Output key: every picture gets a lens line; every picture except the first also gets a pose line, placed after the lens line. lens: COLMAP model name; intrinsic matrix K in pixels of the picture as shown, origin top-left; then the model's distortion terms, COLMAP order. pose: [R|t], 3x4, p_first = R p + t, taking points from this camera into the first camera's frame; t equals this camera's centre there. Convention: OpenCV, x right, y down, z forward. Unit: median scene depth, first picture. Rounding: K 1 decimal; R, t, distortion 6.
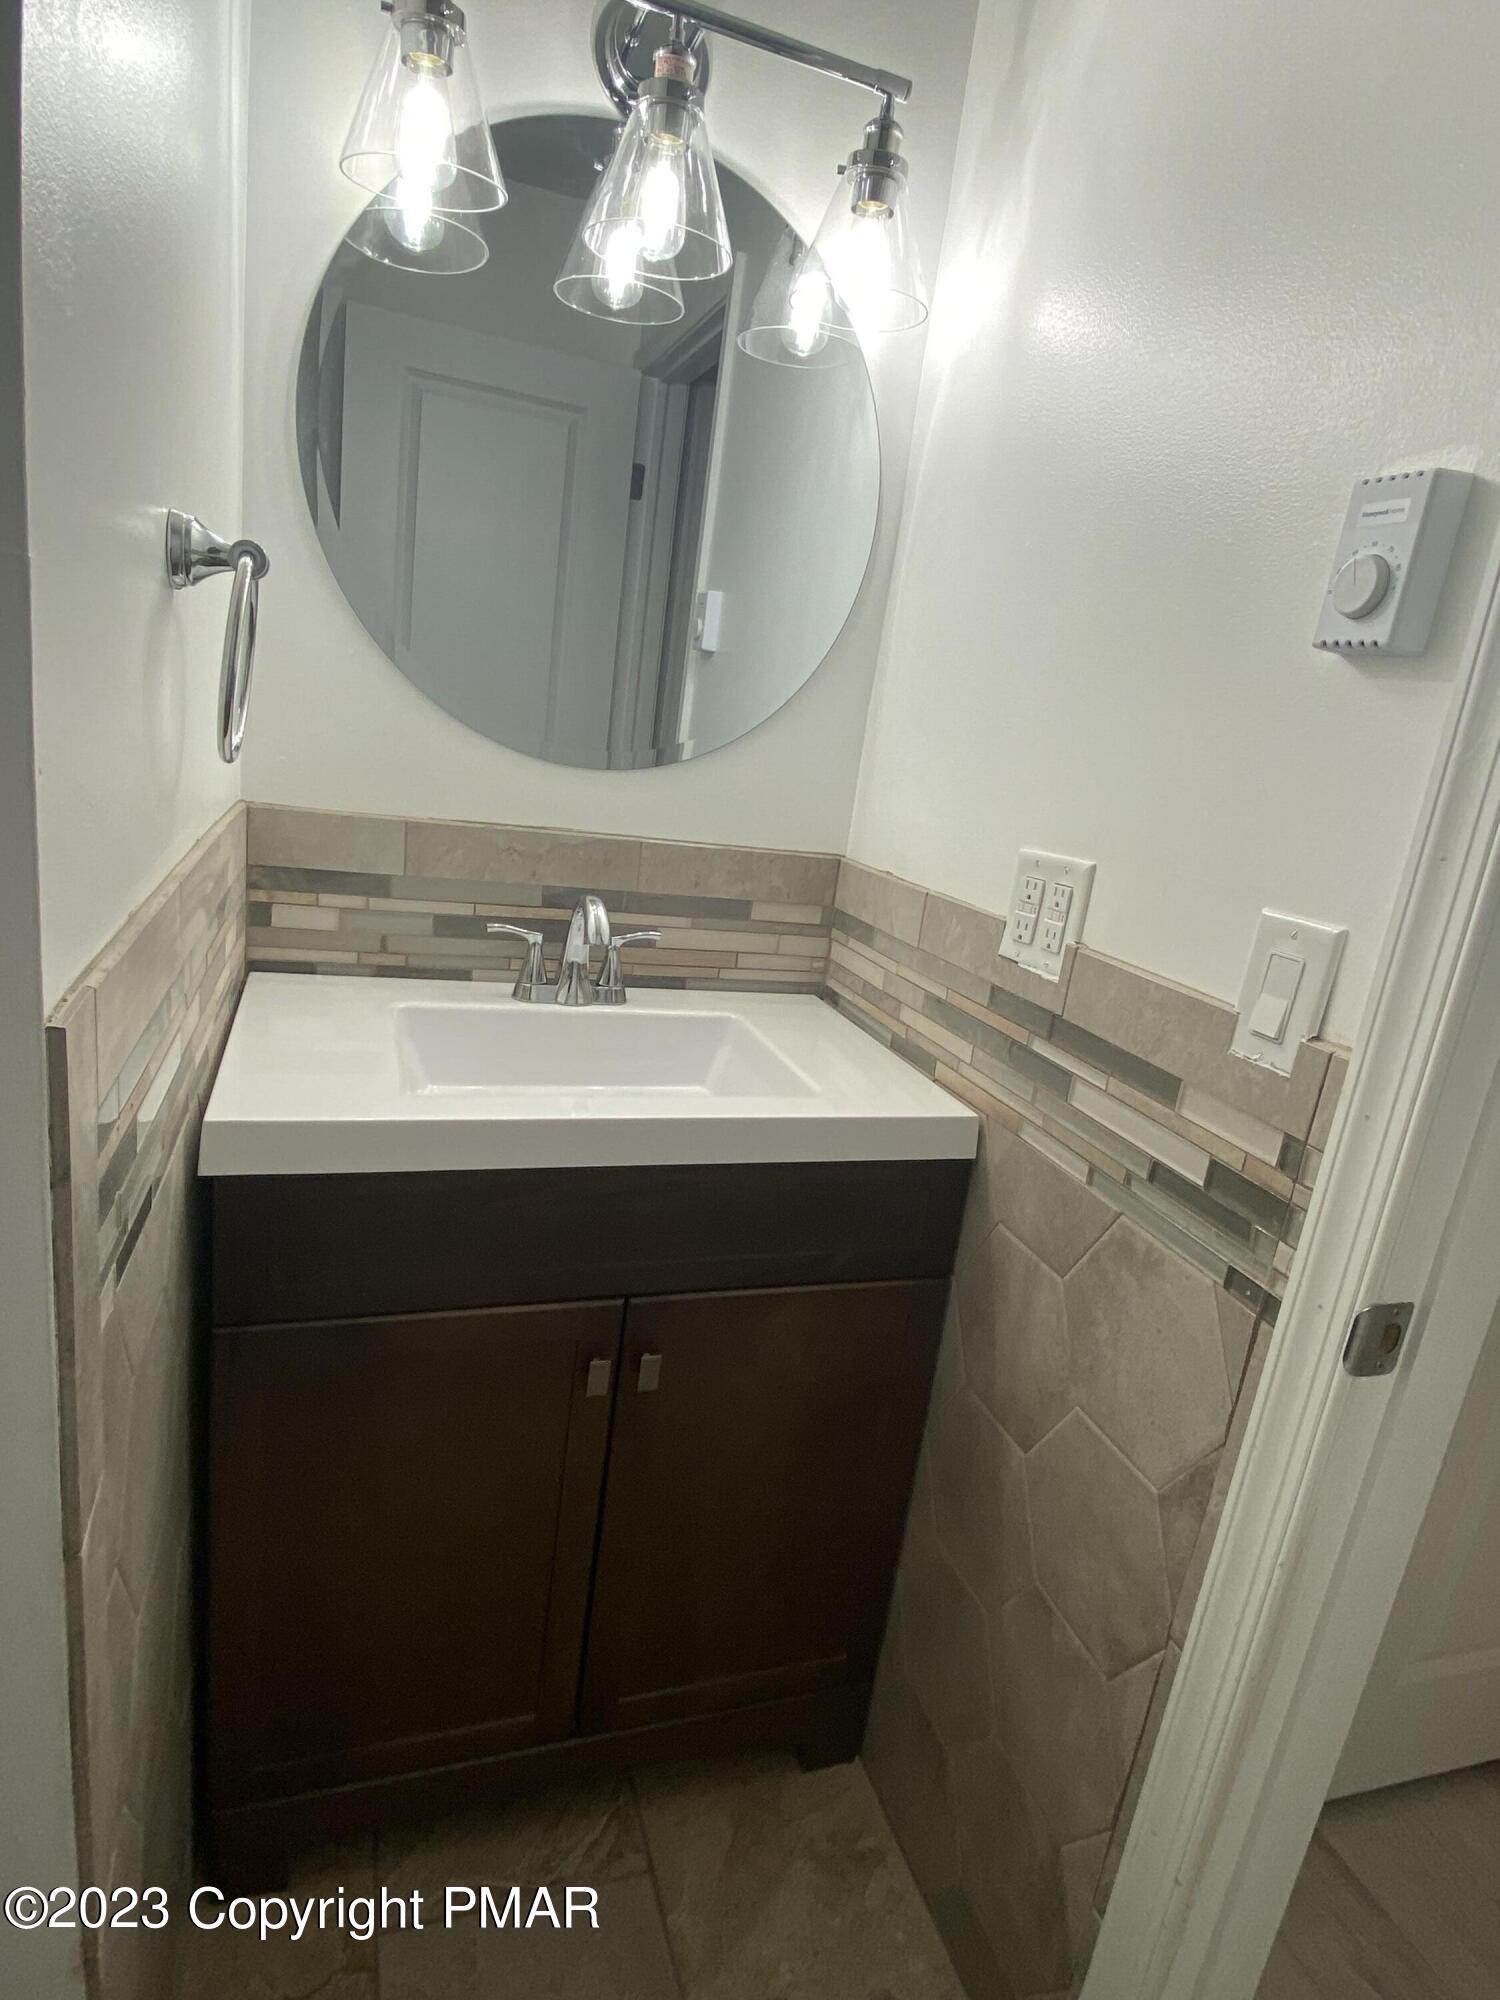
lens RADIAL K [[1088.6, 0, 750.0], [0, 1088.6, 1000.0], [0, 0, 1]] dist [0.075616, -0.070762]
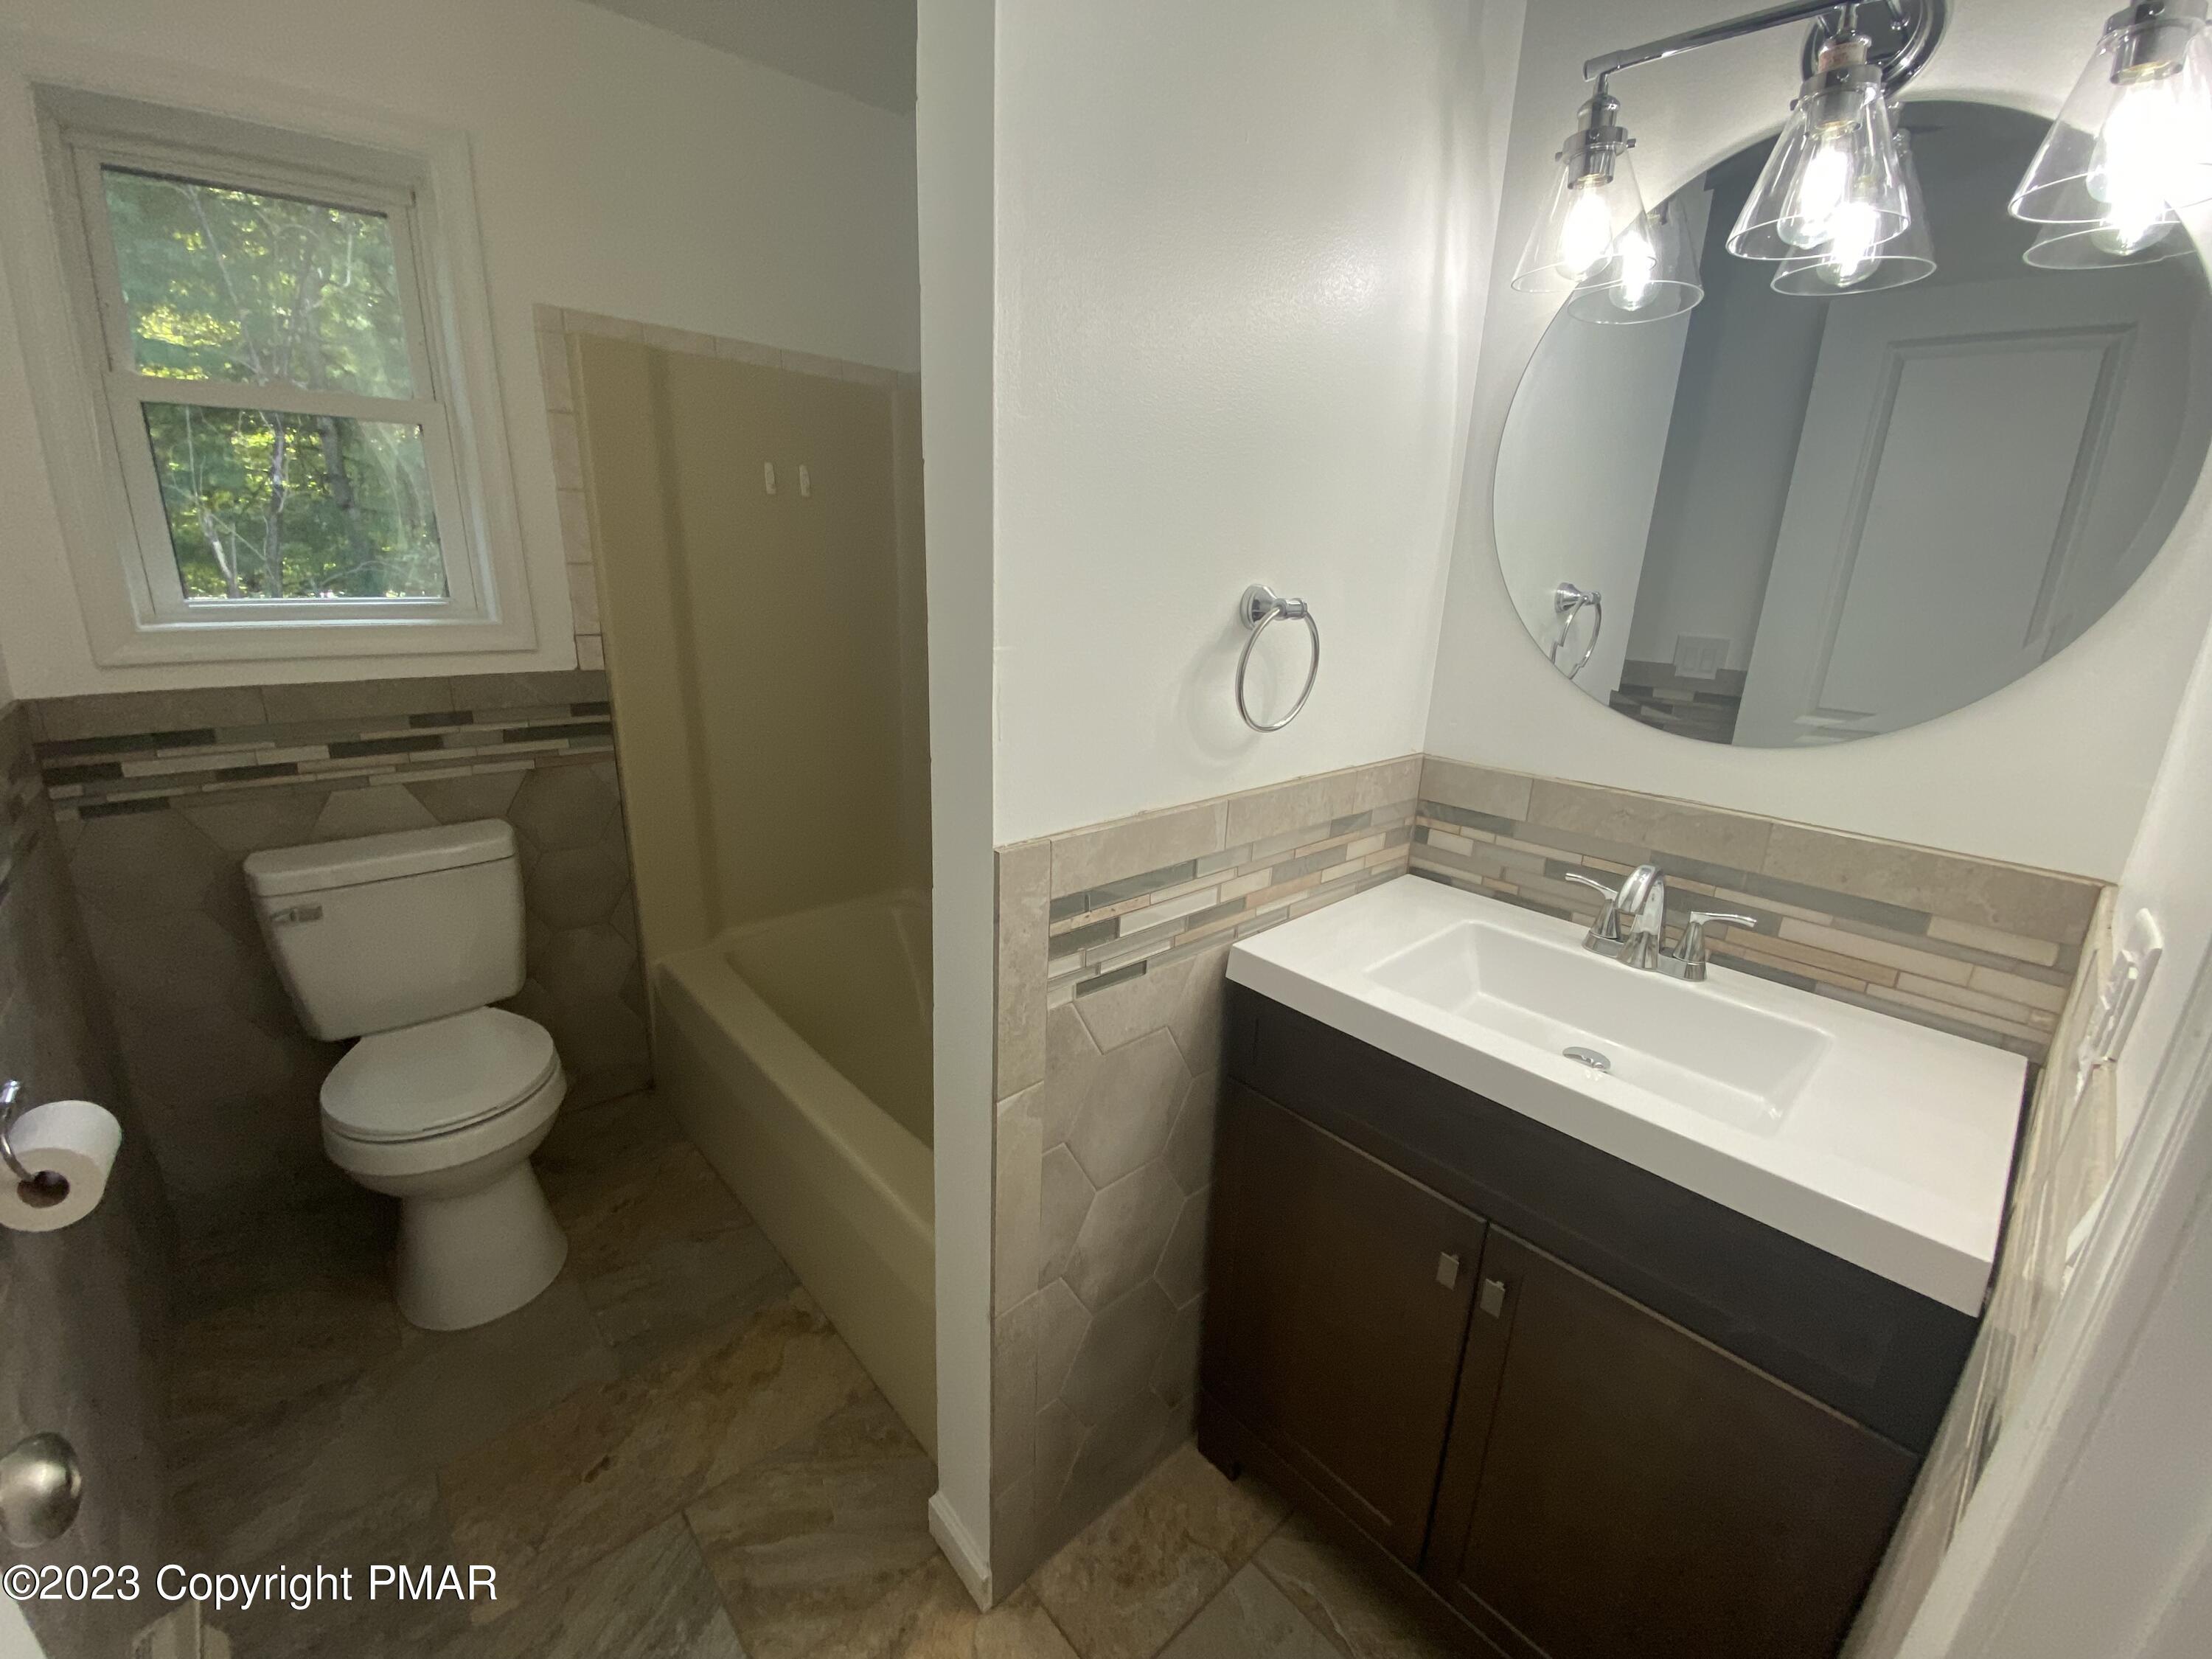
lens RADIAL K [[894.7, 0, 1106.6], [0, 894.7, 832.0], [0, 0, 1]] dist [0.016936, -0.016247]
pose [[0.388659, 0.149849, -0.909115, 0.408290], [-0.219241, 0.973387, 0.066715, -0.067162], [0.894918, 0.173386, 0.411169, 0.180027]]
